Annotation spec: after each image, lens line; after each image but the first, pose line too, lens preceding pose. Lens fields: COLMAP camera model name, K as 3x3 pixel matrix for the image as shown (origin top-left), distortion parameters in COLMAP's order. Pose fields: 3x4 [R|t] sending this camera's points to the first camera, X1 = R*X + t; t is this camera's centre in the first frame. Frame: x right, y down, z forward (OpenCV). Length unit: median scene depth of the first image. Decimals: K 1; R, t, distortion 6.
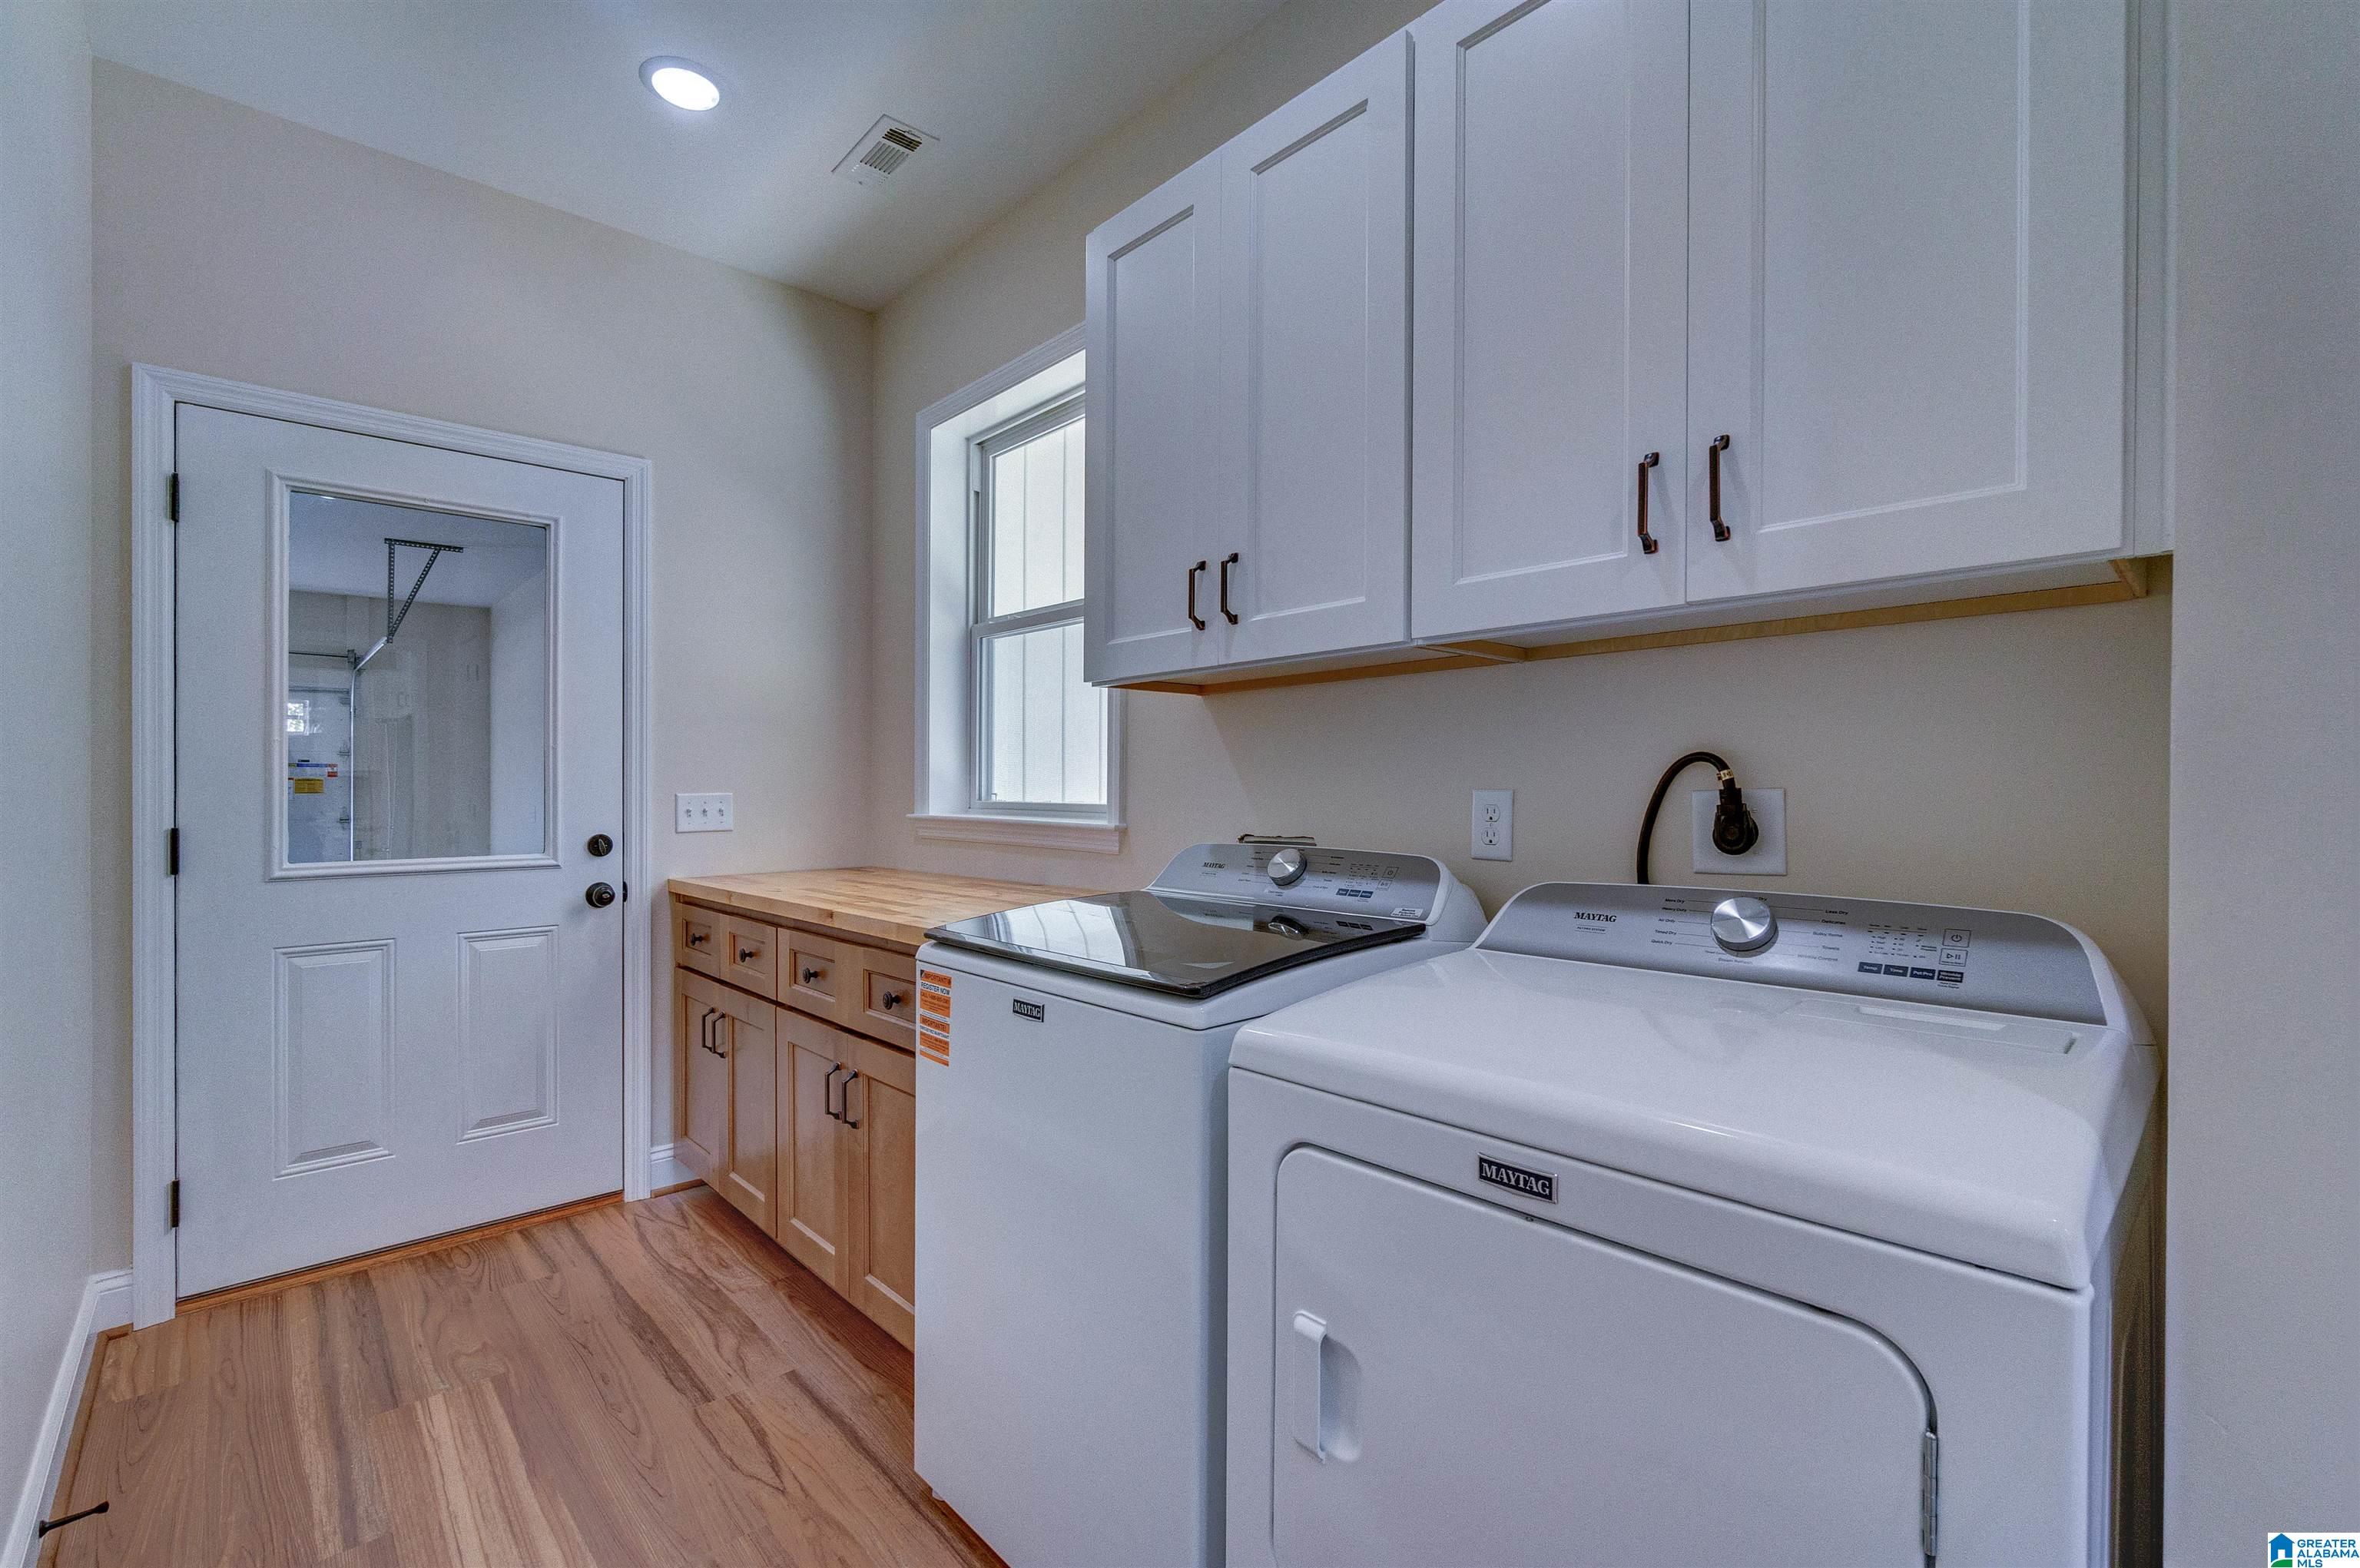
lens RADIAL K [[1023.8, 0, 1182.6], [0, 1023.8, 782.3], [0, 0, 1]] dist [-0.003177, -0.000128]
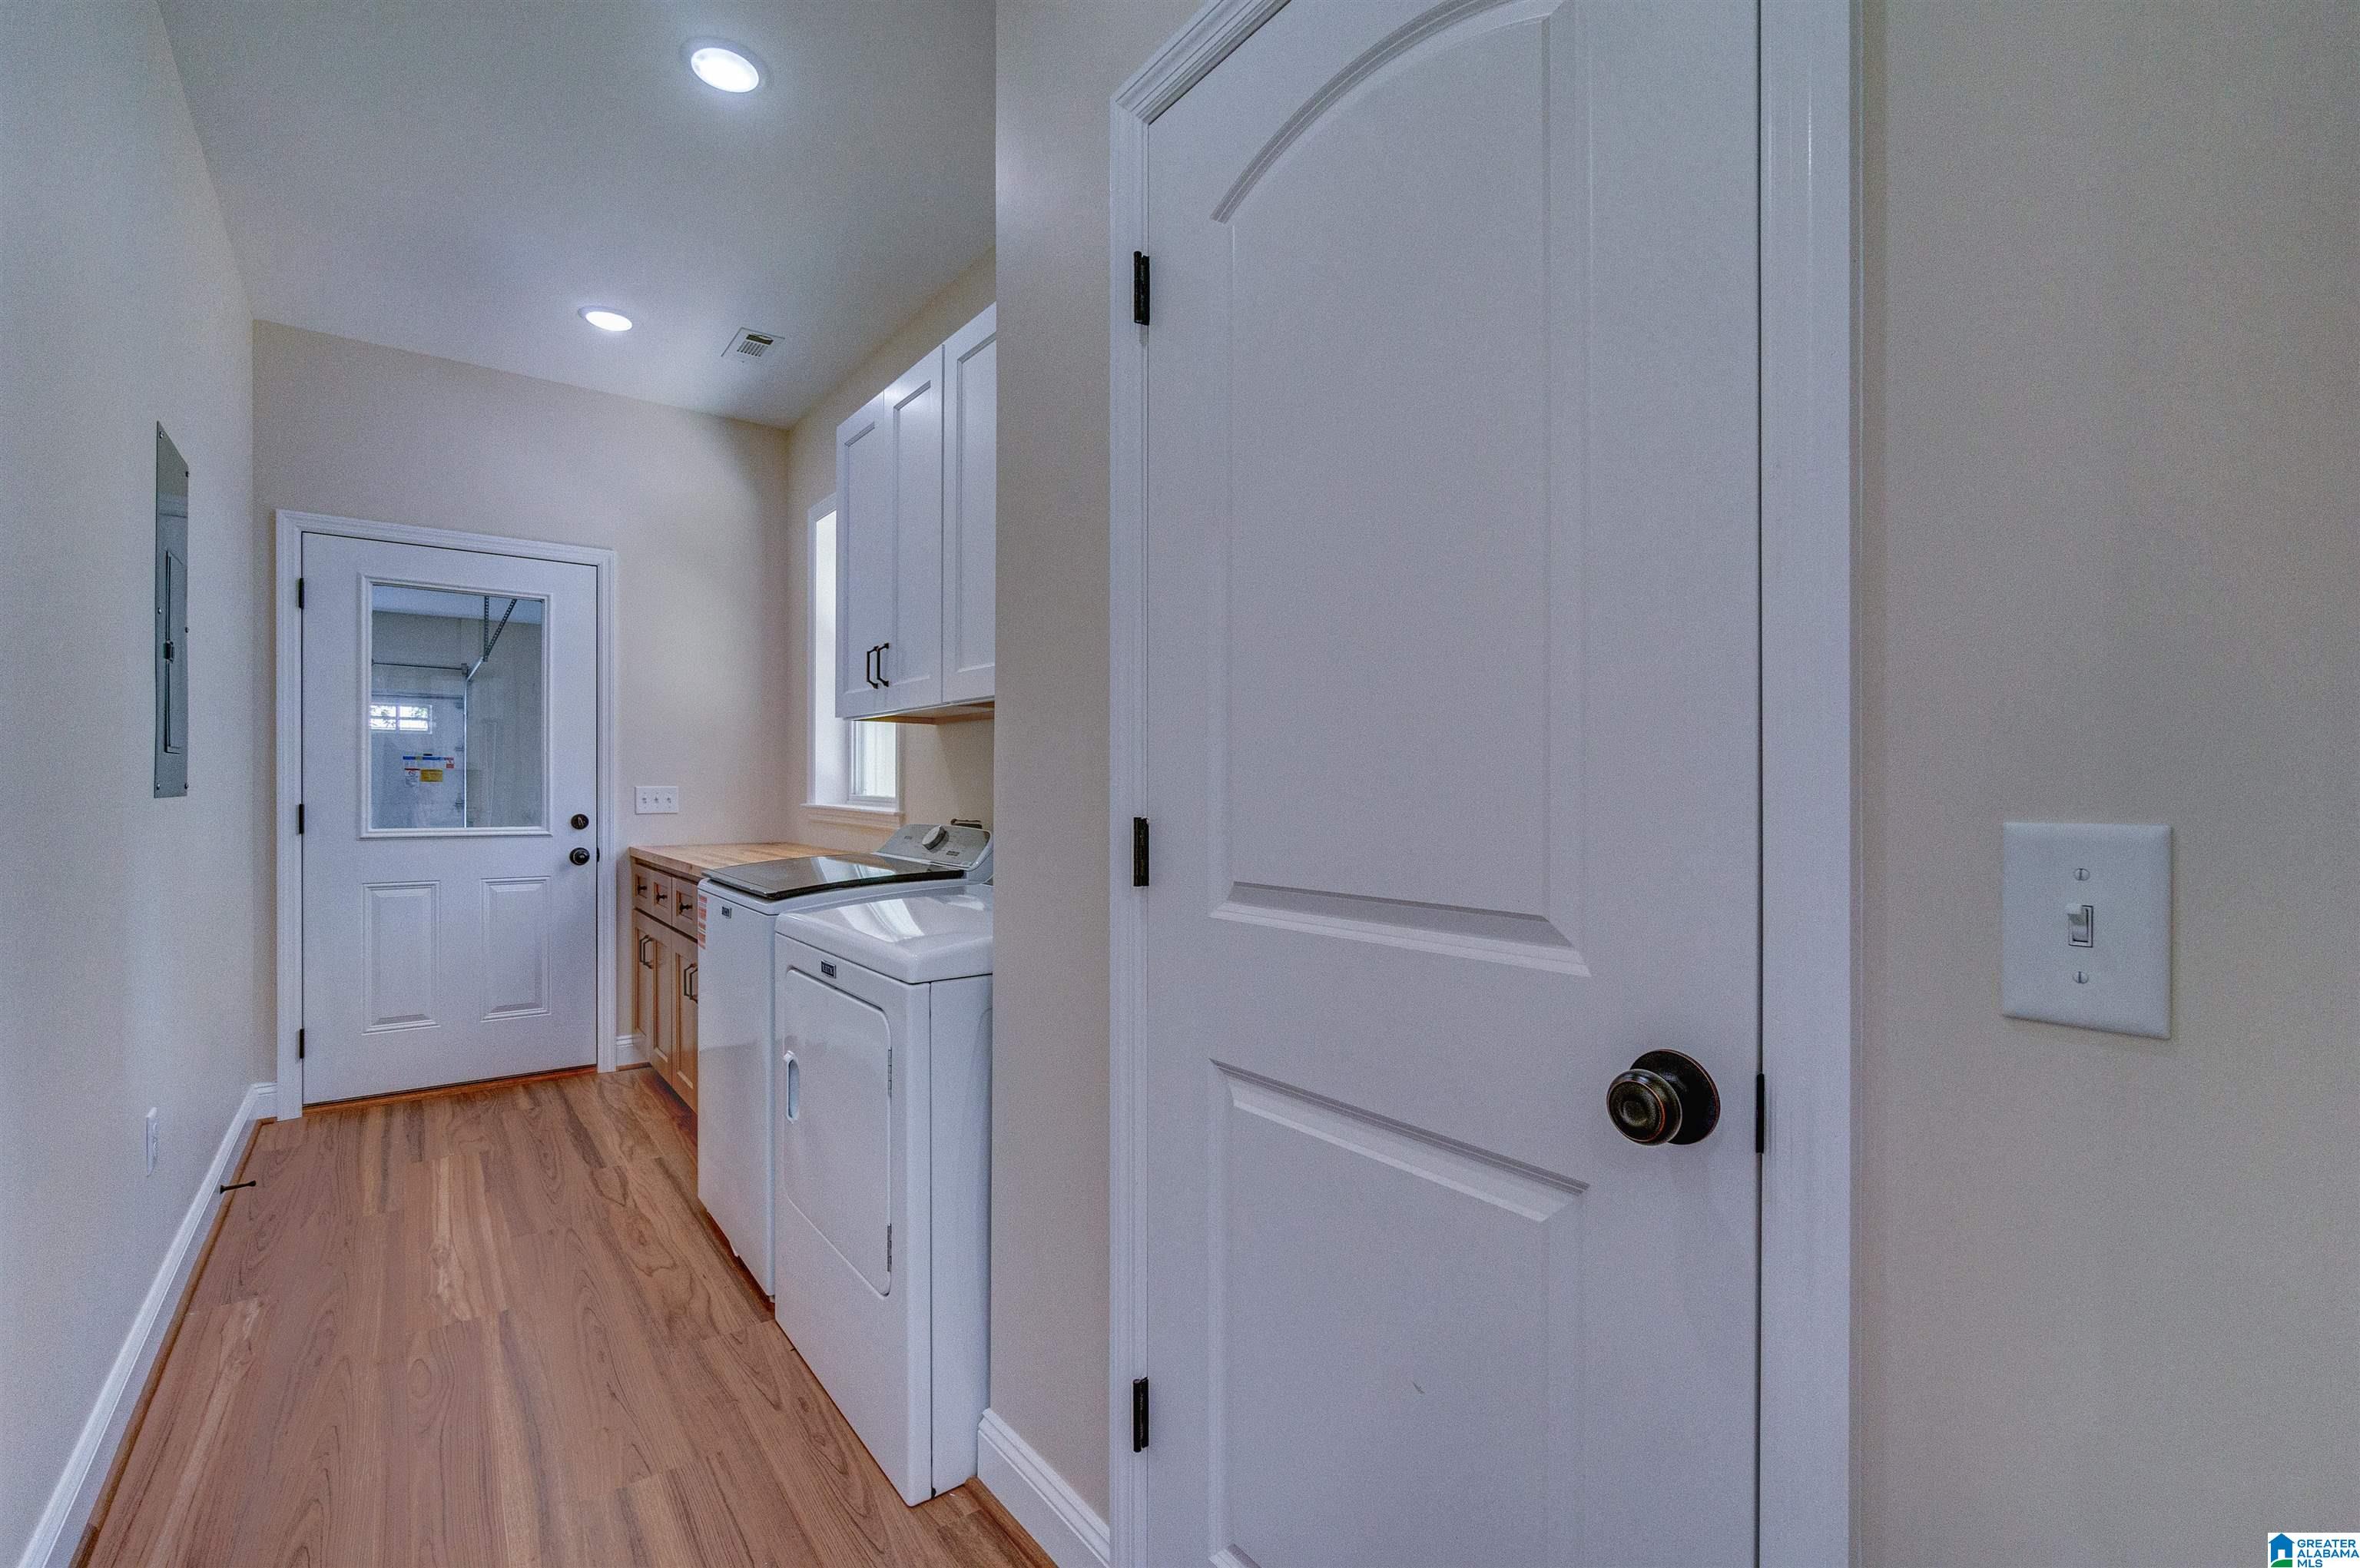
lens RADIAL K [[1023.8, 0, 1173.0], [0, 1023.8, 795.0], [0, 0, 1]] dist [-0.003177, -0.000128]
pose [[0.995063, 0.014909, -0.098122, 0.462138], [-0.013540, 0.999802, 0.014602, -0.008999], [0.098320, -0.013202, 0.995067, -0.398484]]
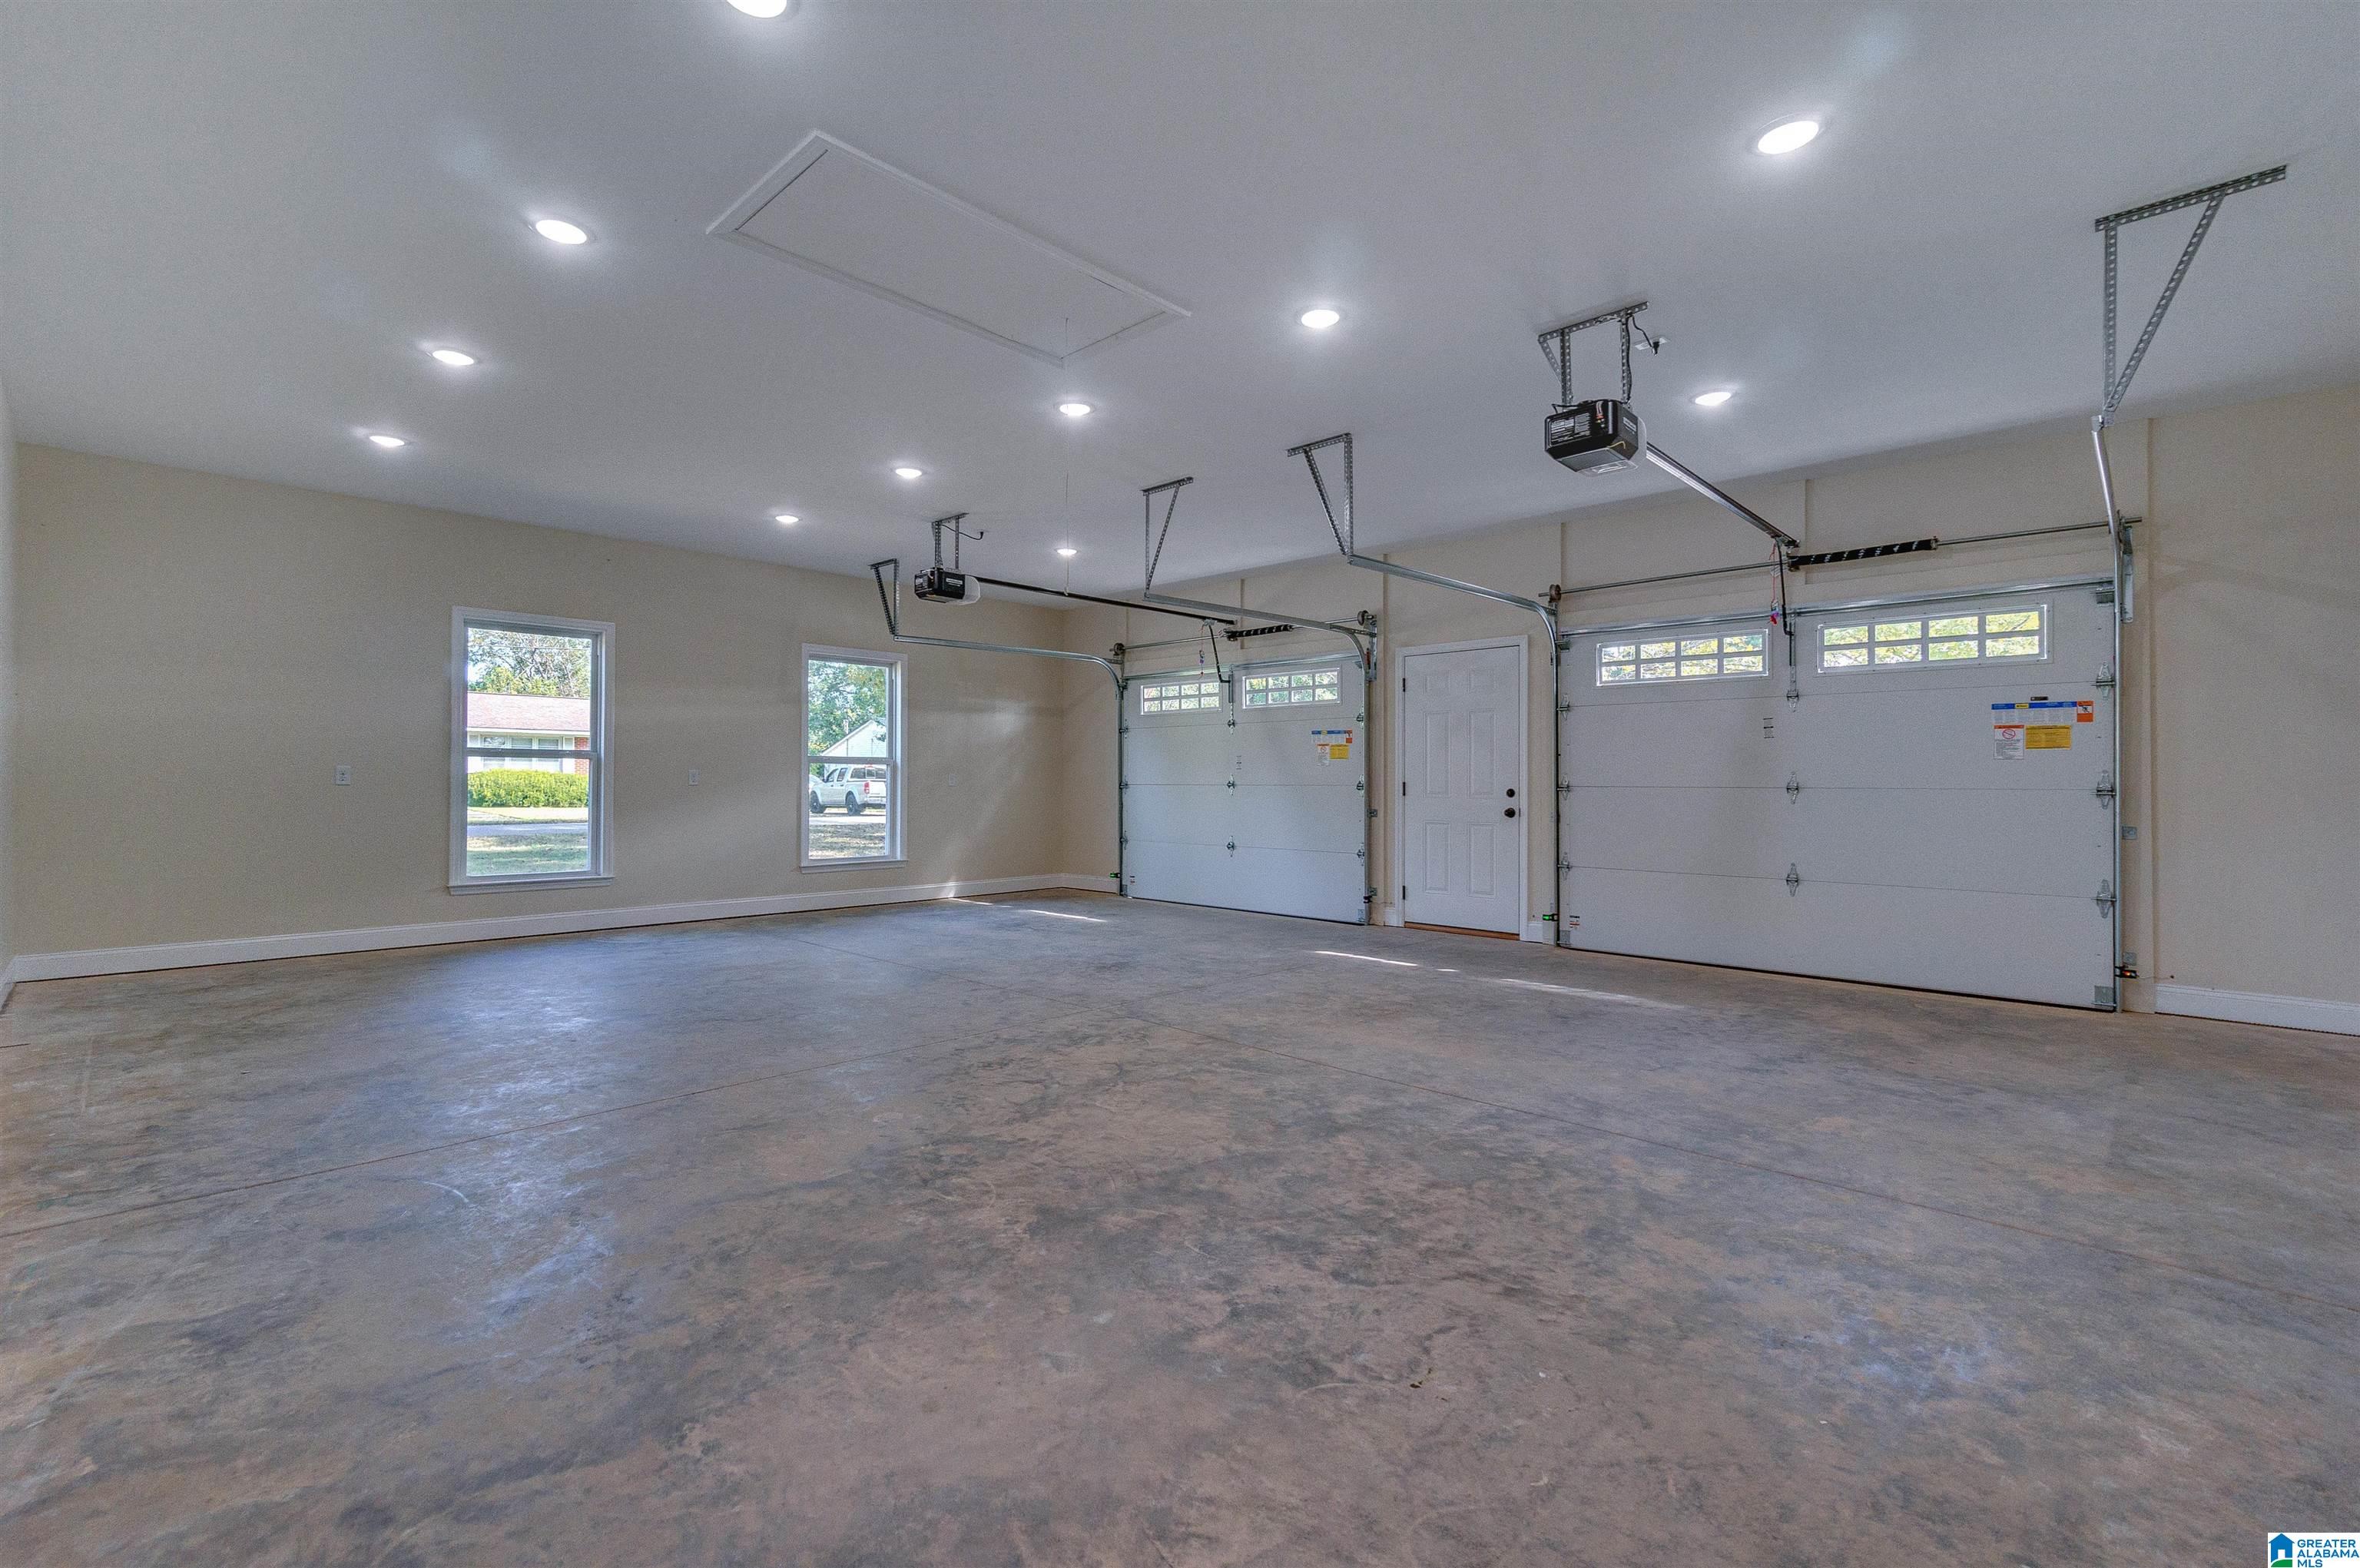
lens RADIAL K [[1023.8, 0, 1176.9], [0, 1023.8, 779.0], [0, 0, 1]] dist [-0.003177, -0.000128]
pose [[0.061577, 0.004887, -0.998090, -0.825581], [0.008494, 0.999949, 0.005420, 0.075380], [0.998066, -0.008811, 0.061533, 1.385792]]
